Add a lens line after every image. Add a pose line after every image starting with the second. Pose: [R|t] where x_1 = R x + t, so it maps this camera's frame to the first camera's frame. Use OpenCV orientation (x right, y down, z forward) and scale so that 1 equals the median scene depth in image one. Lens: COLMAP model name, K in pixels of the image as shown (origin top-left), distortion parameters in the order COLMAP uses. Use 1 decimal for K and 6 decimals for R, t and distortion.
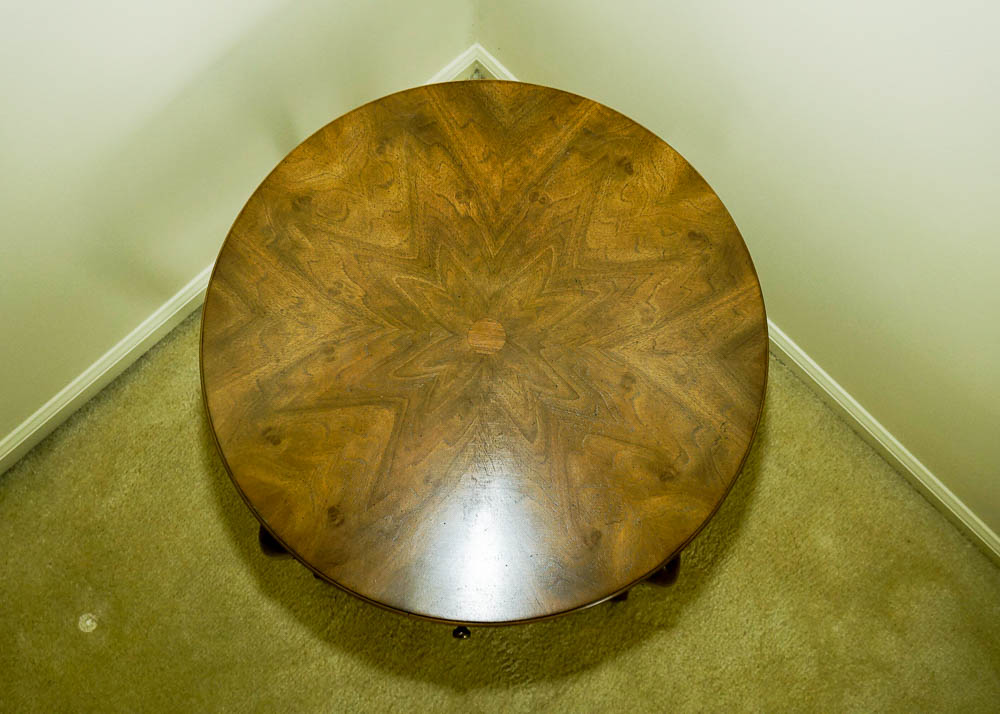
lens RADIAL K [[1201.5, 0, 503.8], [0, 1201.5, 355.9], [0, 0, 1]] dist [-0.001157, 0.000000]
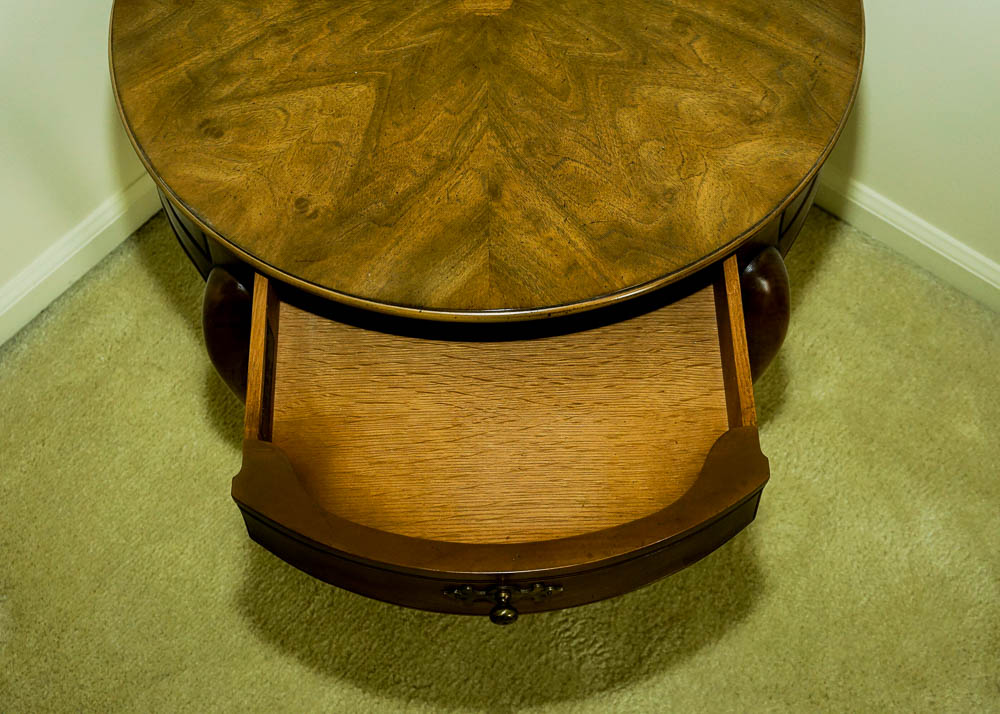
lens RADIAL K [[1404.2, 0, 500.1], [0, 1404.2, 357.0], [0, 0, 1]] dist [0.011804, 0.000000]
pose [[0.993645, -0.109512, 0.026014, -0.052445], [0.112480, 0.957338, -0.266182, 0.422719], [0.004246, 0.267417, 0.963572, 0.200374]]
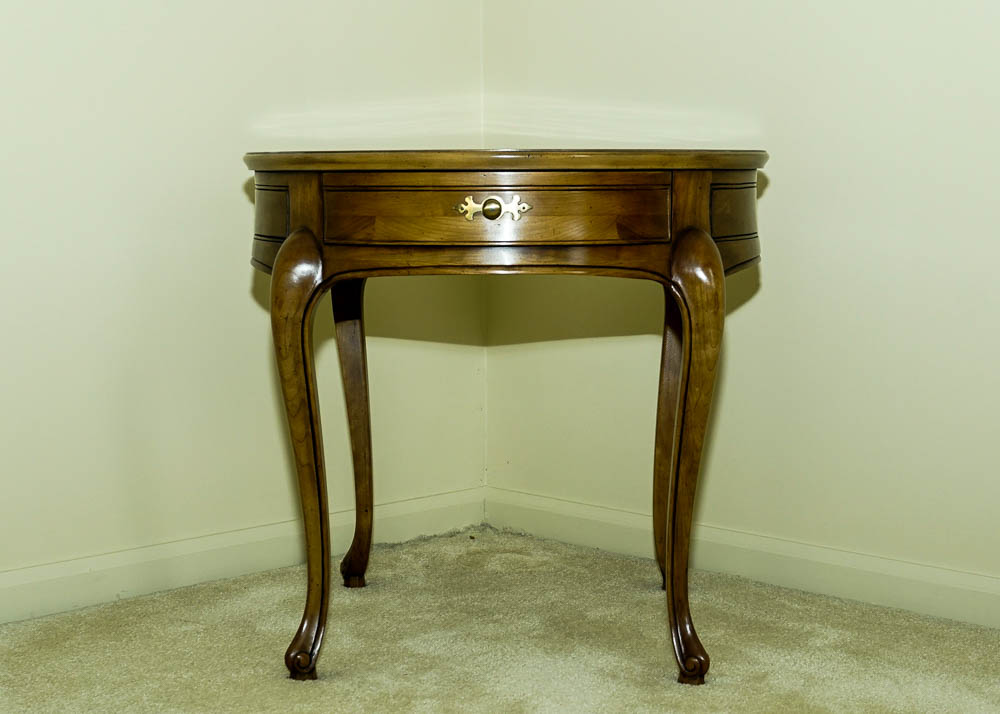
lens RADIAL K [[1716.0, 0, 497.0], [0, 1716.0, 357.3], [0, 0, 1]] dist [-0.004792, 0.000000]
pose [[0.999458, -0.023577, 0.022959, -0.061947], [0.030015, 0.367055, -0.929715, 1.460286], [0.013492, 0.929900, 0.367564, 0.579369]]
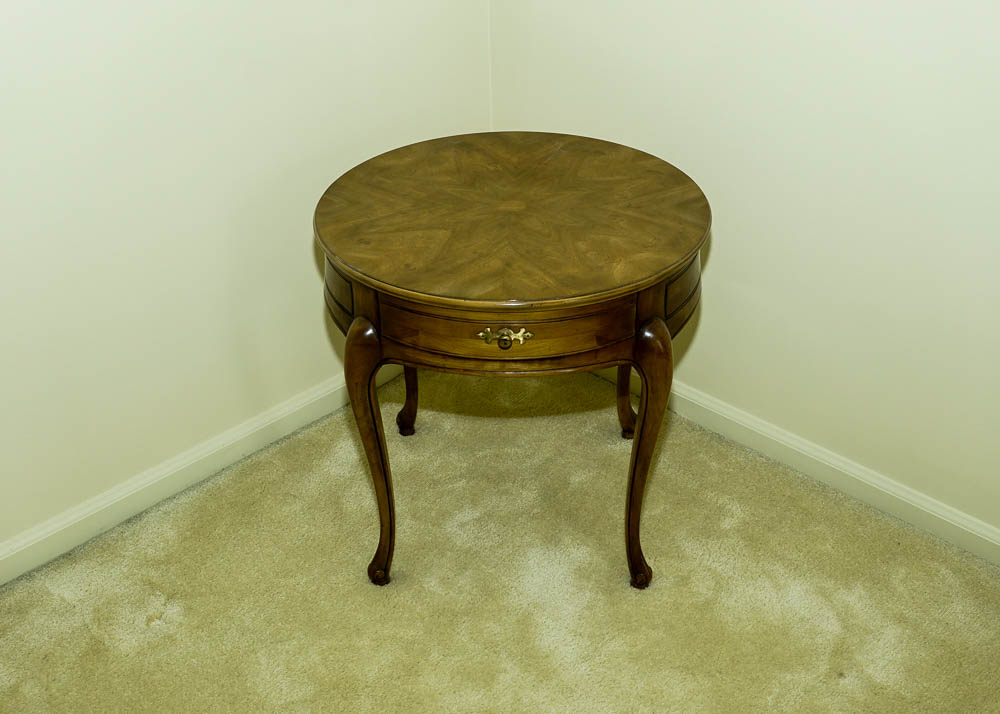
lens RADIAL K [[1318.3, 0, 502.1], [0, 1318.3, 357.9], [0, 0, 1]] dist [-0.011698, 0.000000]
pose [[0.998864, -0.045361, 0.014618, -0.056880], [0.043030, 0.726536, -0.685780, 1.161109], [0.020487, 0.685630, 0.727662, -0.024375]]
